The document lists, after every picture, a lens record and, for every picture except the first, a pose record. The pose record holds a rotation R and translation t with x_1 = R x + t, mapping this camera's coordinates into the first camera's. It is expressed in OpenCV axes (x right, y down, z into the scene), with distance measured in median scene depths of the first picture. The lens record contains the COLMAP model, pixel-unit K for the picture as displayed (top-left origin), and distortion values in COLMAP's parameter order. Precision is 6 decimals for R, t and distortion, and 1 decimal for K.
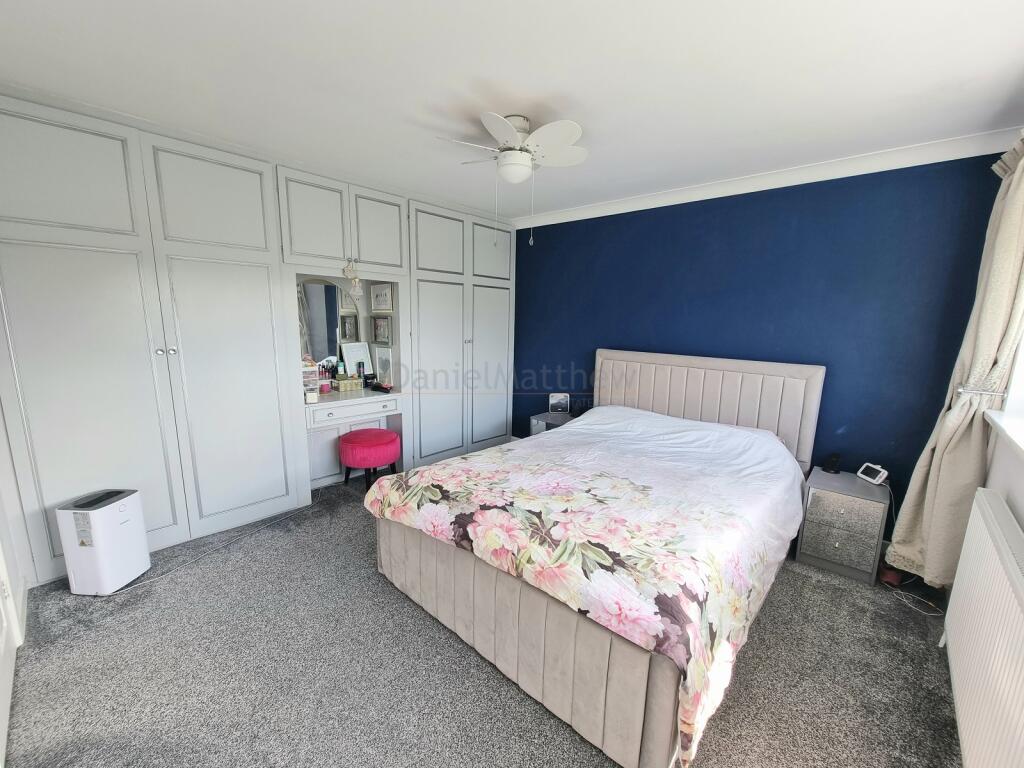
lens RADIAL K [[417.9, 0, 518.1], [0, 417.9, 389.1], [0, 0, 1]] dist [-0.003591, -0.001898]
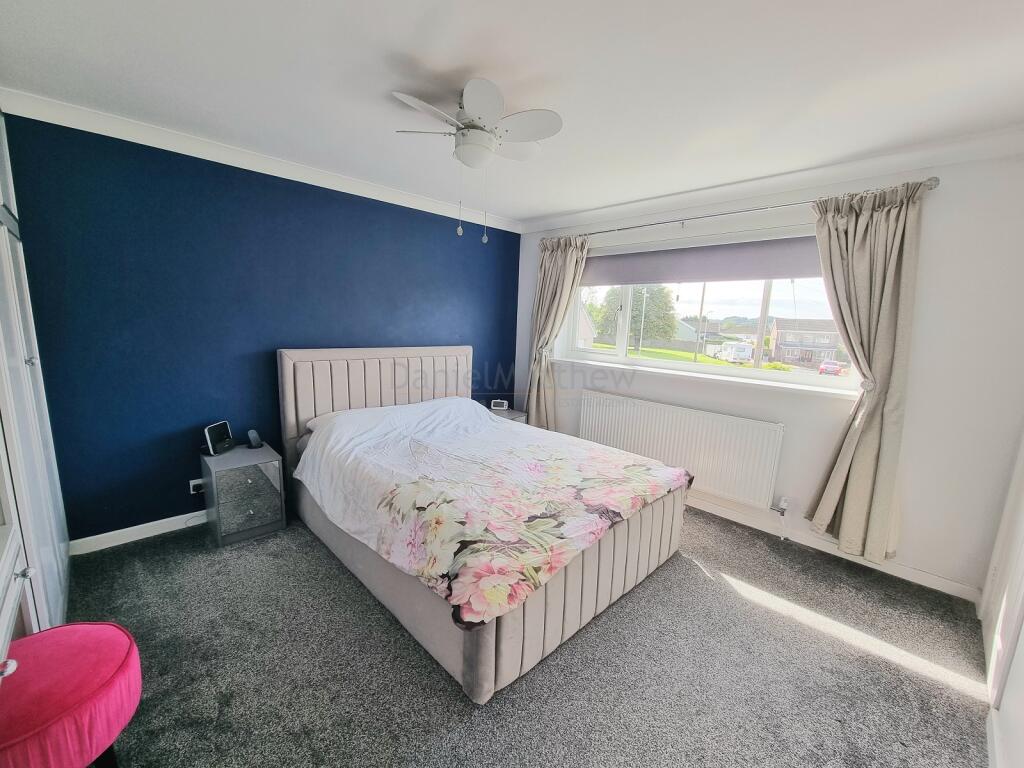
lens RADIAL K [[417.9, 0, 518.8], [0, 417.9, 387.8], [0, 0, 1]] dist [-0.003591, -0.001898]
pose [[0.061344, -0.181606, 0.981456, -1.067786], [0.134800, 0.975806, 0.172136, -0.197321], [-0.988972, 0.121741, 0.084340, 0.987868]]
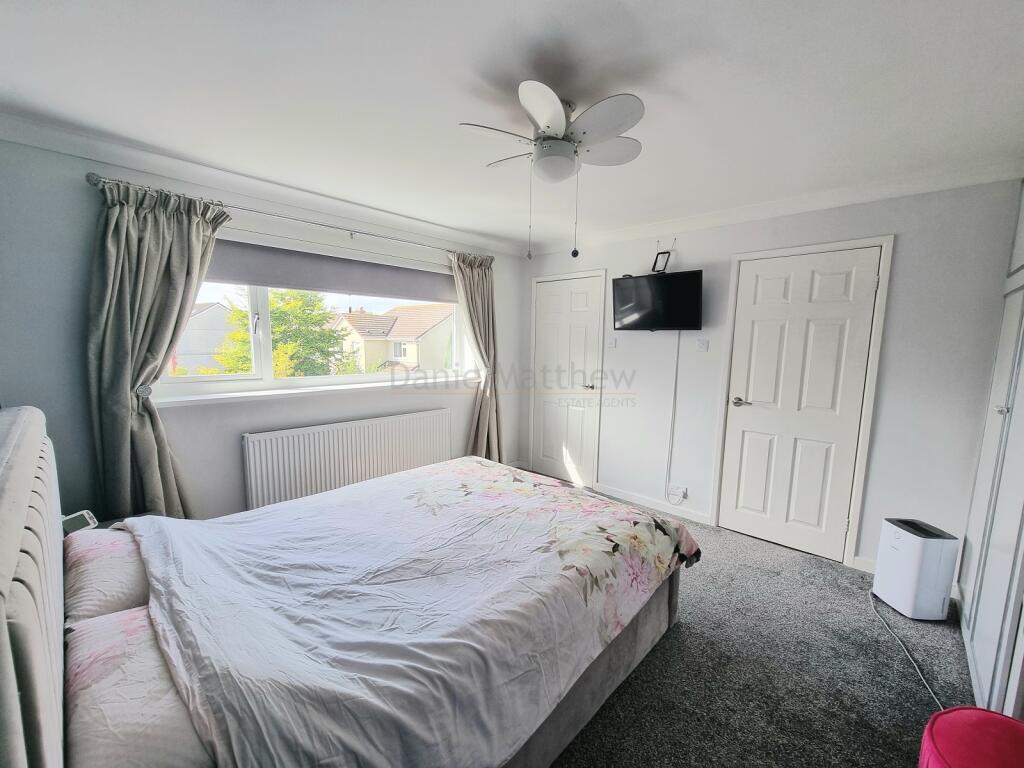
lens RADIAL K [[417.9, 0, 510.2], [0, 417.9, 393.4], [0, 0, 1]] dist [-0.003591, -0.001898]
pose [[-0.998614, -0.045583, 0.026322, 0.039410], [-0.035792, 0.954704, 0.295397, -0.373338], [-0.038595, 0.294045, -0.955012, 2.110545]]
